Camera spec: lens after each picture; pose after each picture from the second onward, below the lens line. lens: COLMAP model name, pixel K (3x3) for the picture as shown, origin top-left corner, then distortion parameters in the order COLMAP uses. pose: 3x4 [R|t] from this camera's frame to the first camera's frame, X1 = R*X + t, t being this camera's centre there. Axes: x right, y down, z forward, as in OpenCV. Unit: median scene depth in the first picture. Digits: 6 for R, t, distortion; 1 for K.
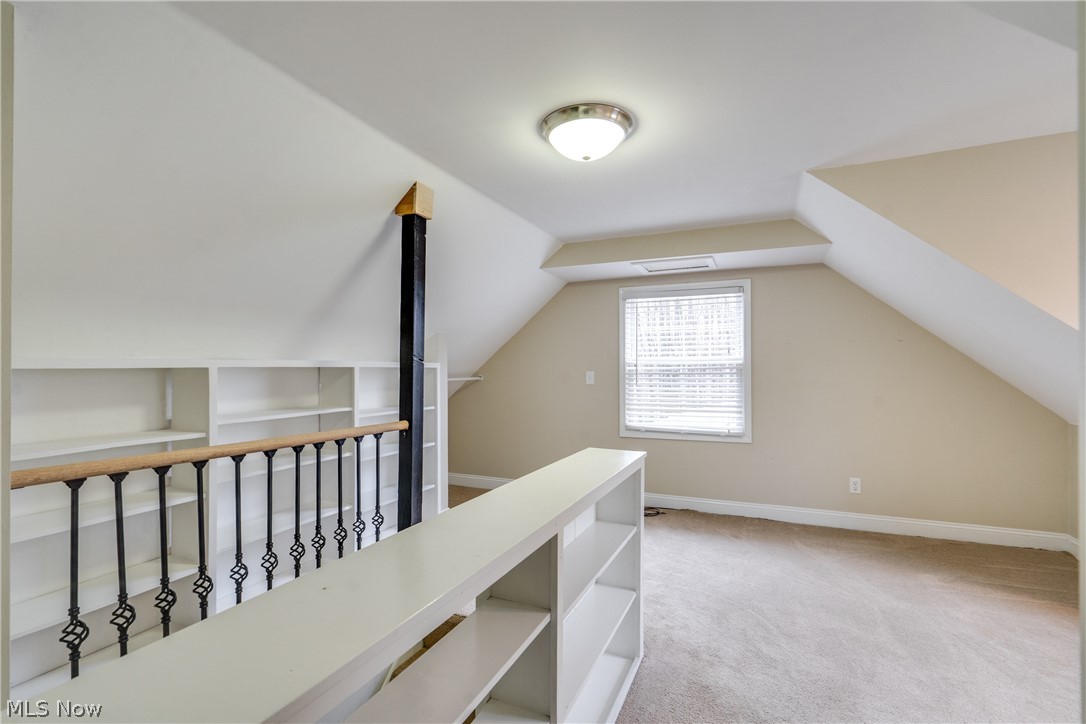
lens RADIAL K [[508.8, 0, 540.5], [0, 508.8, 363.5], [0, 0, 1]] dist [-0.002459, 0.001400]
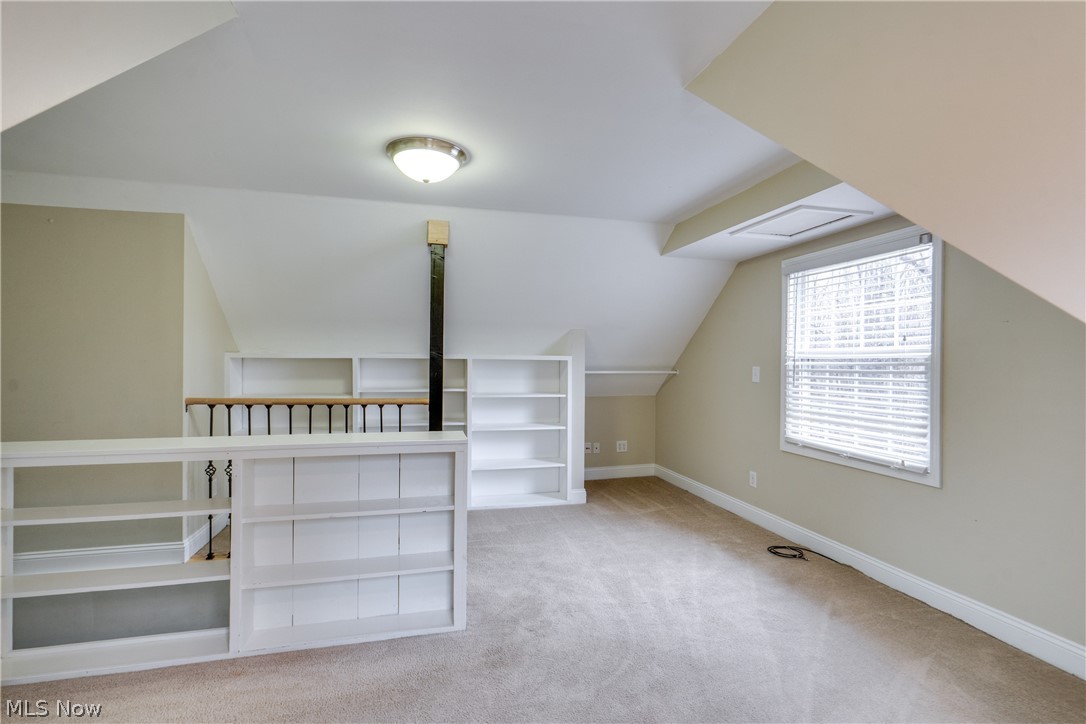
lens RADIAL K [[508.8, 0, 540.5], [0, 508.8, 363.5], [0, 0, 1]] dist [-0.002459, 0.001400]
pose [[0.610164, 0.011919, -0.792185, 0.594523], [-0.002426, 0.999910, 0.013176, 0.000428], [0.792271, -0.006117, 0.610138, 0.245750]]
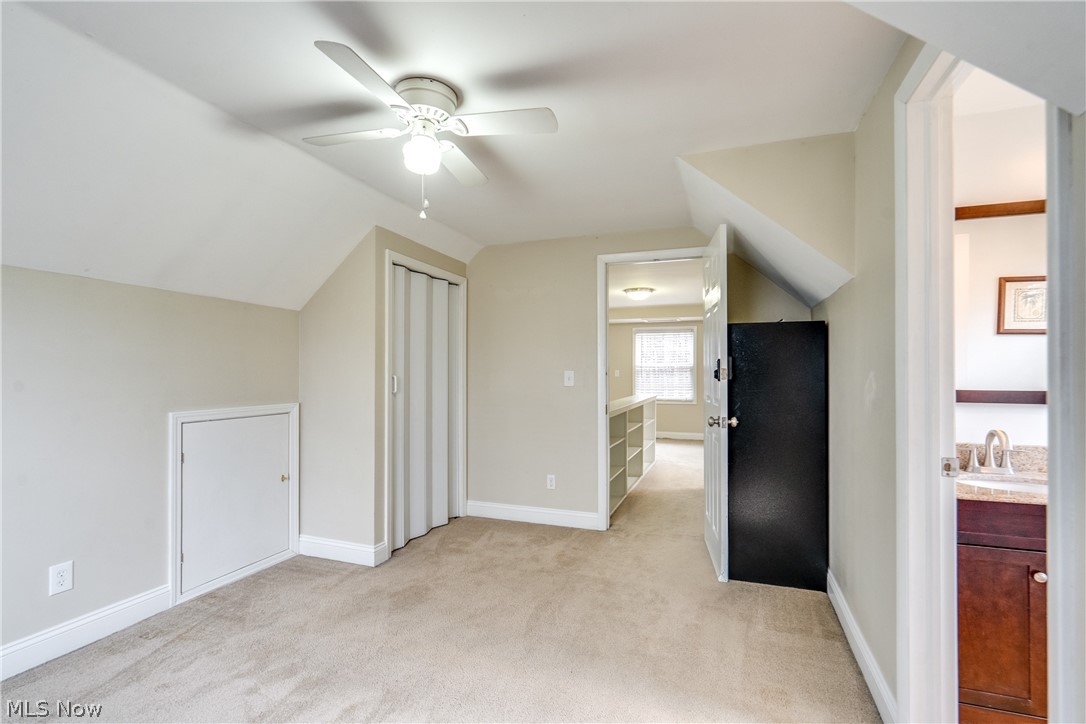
lens RADIAL K [[498.1, 0, 544.0], [0, 498.1, 366.9], [0, 0, 1]] dist [-0.001741, 0.000167]
pose [[0.998465, 0.004871, 0.055179, -0.319911], [-0.005126, 0.999977, 0.004488, -0.003748], [-0.055156, -0.004764, 0.998466, -0.992027]]
